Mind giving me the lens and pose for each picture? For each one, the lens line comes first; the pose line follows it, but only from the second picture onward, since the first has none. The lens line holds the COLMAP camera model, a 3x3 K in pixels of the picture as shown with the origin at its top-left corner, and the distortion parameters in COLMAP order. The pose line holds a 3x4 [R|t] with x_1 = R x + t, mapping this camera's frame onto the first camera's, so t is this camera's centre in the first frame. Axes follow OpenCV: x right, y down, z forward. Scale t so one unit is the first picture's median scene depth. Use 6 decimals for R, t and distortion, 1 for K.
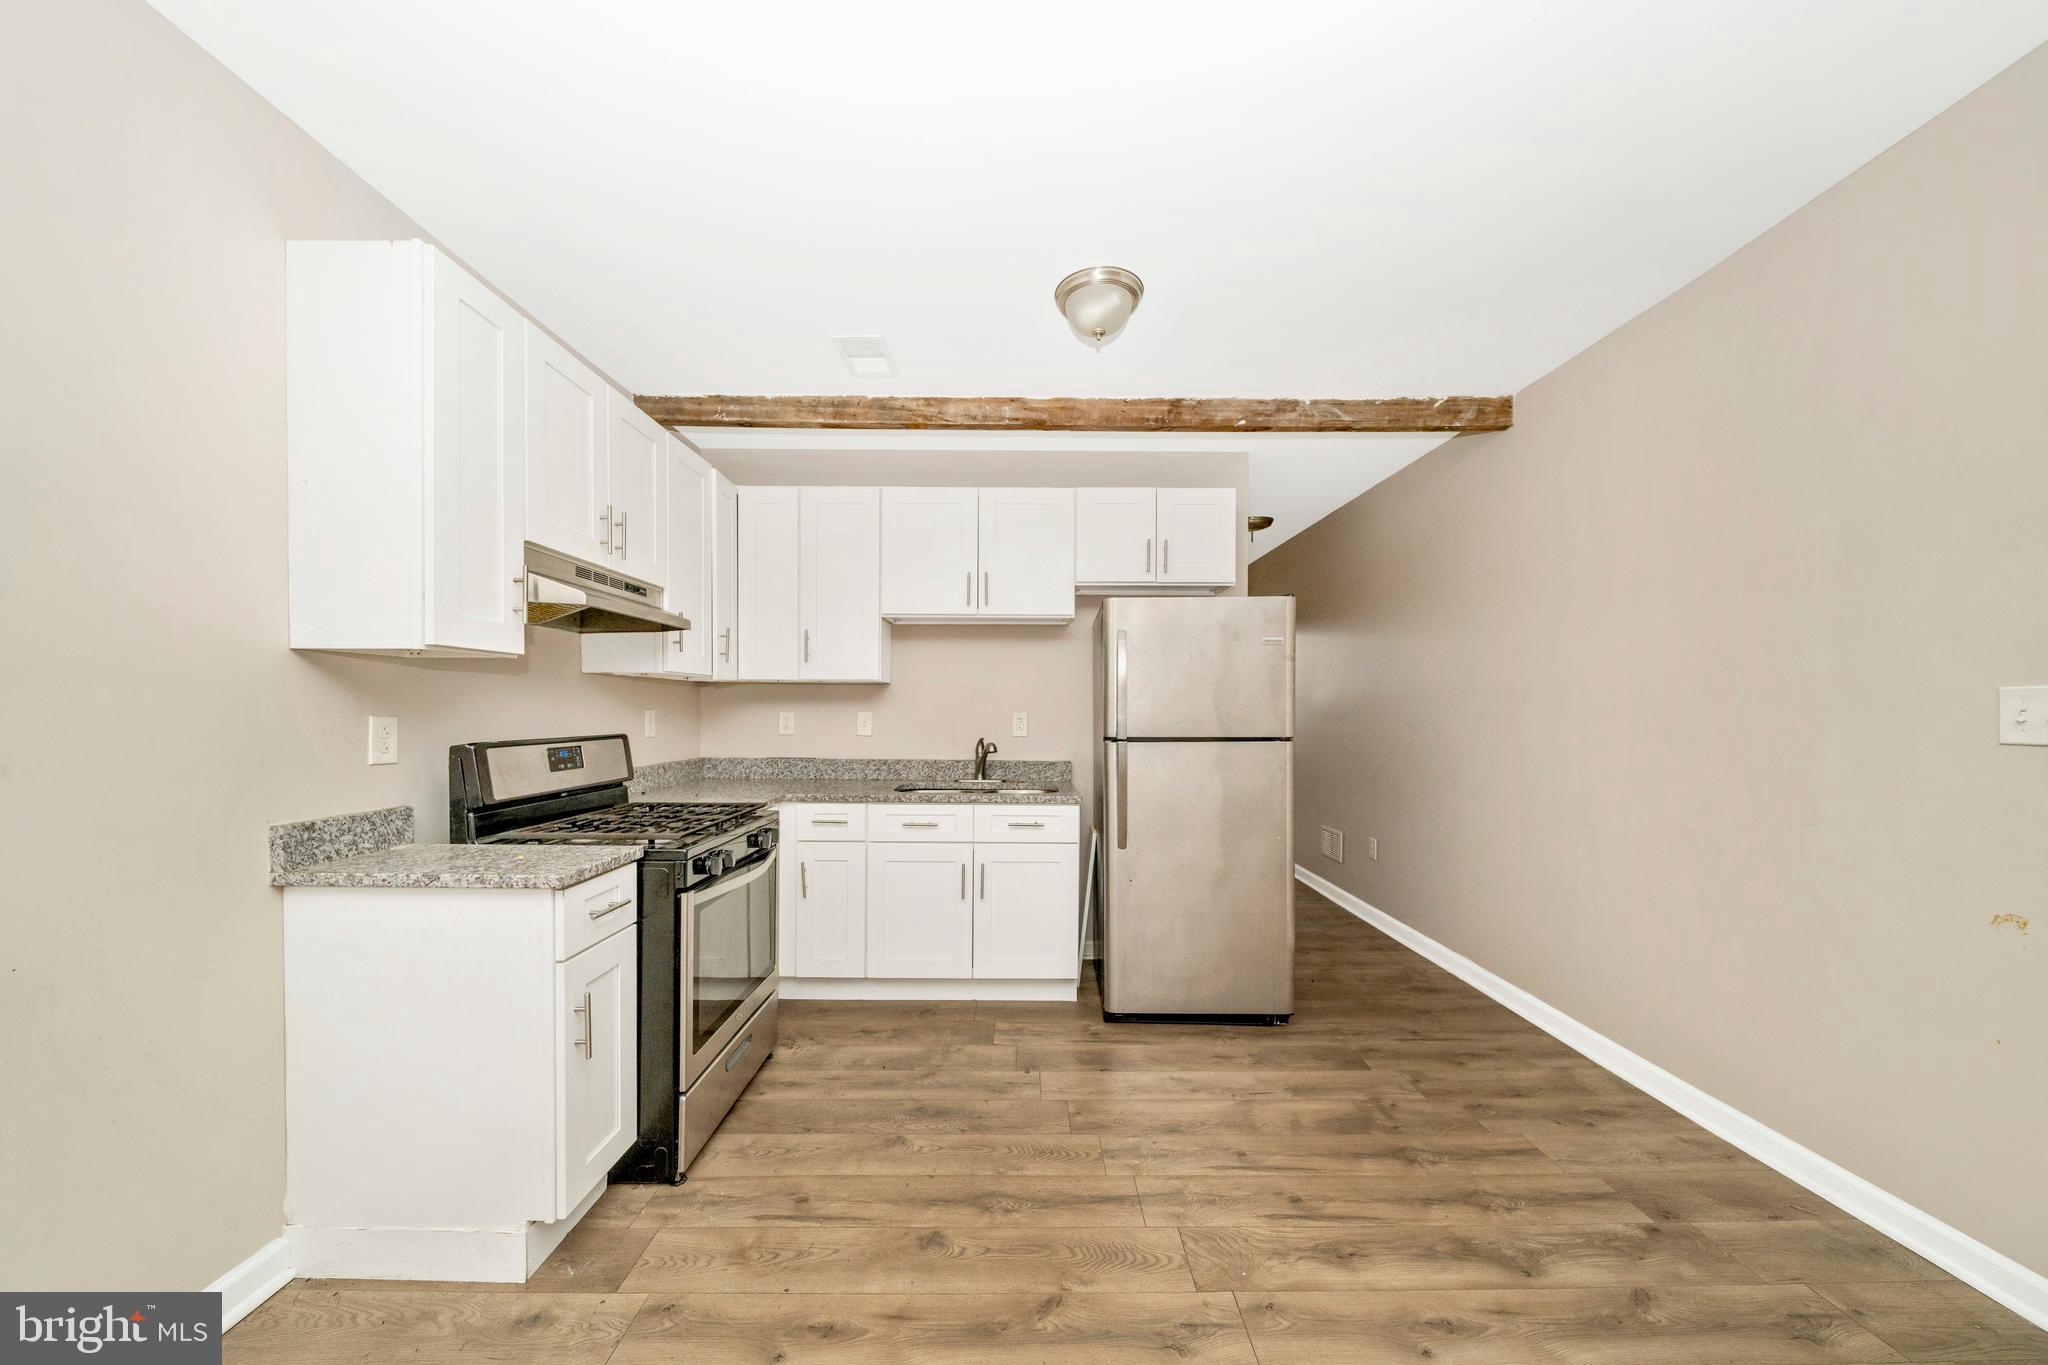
lens RADIAL K [[706.7, 0, 968.3], [0, 706.7, 715.2], [0, 0, 1]] dist [0.000150, -0.000044]
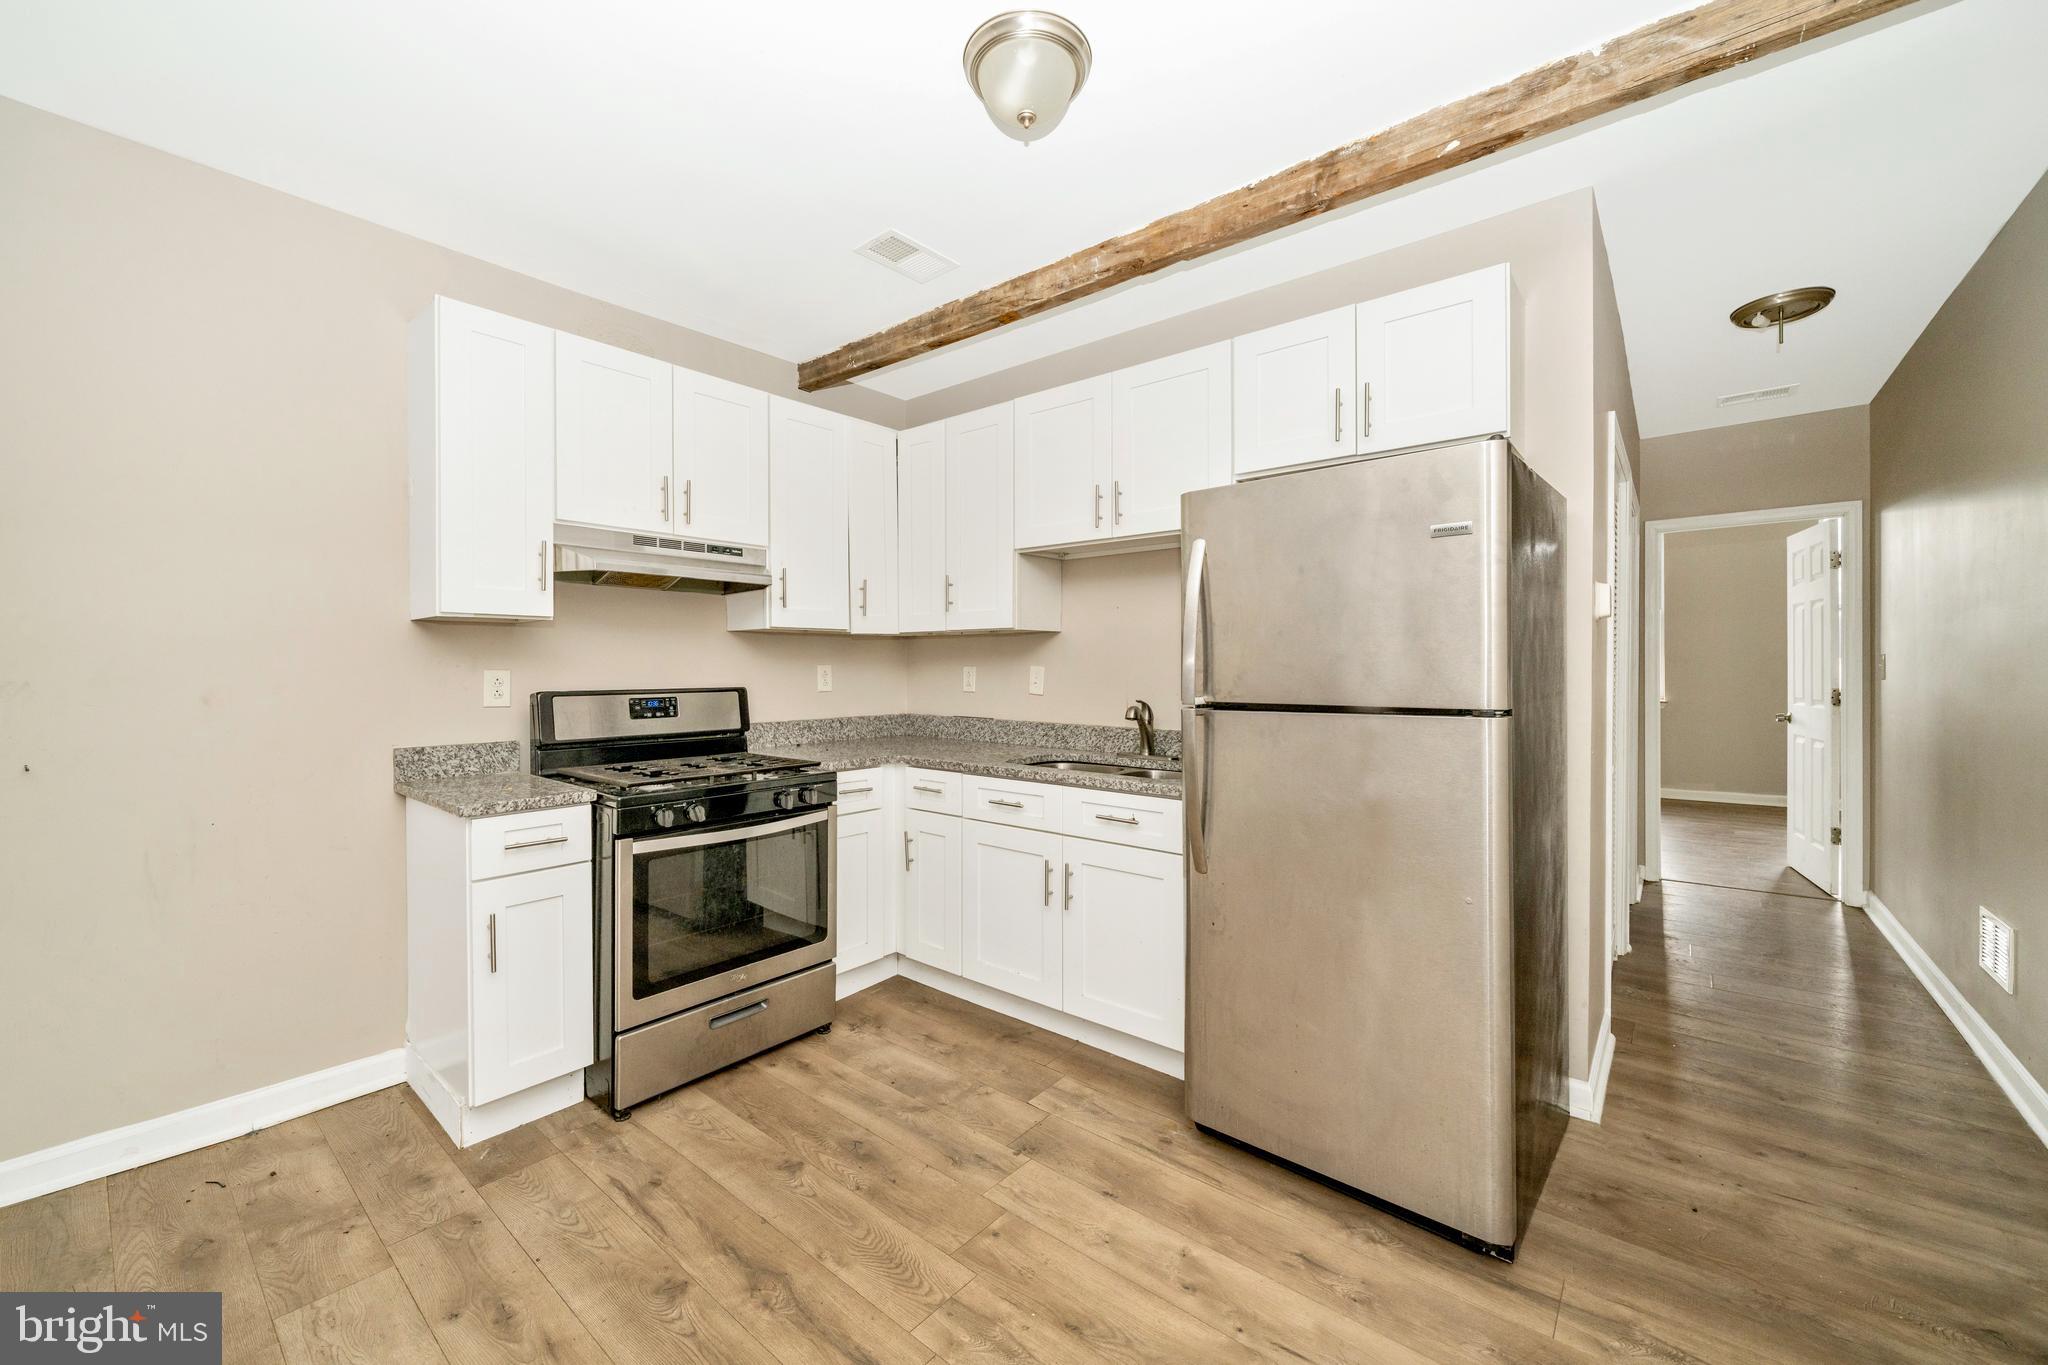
lens RADIAL K [[774.2, 0, 1027.9], [0, 774.2, 666.2], [0, 0, 1]] dist [-0.000627, -0.000141]
pose [[0.782328, -0.003661, -0.622855, 0.542103], [-0.001524, 0.999968, -0.007792, 0.003140], [0.622864, 0.007046, 0.782298, 0.338055]]
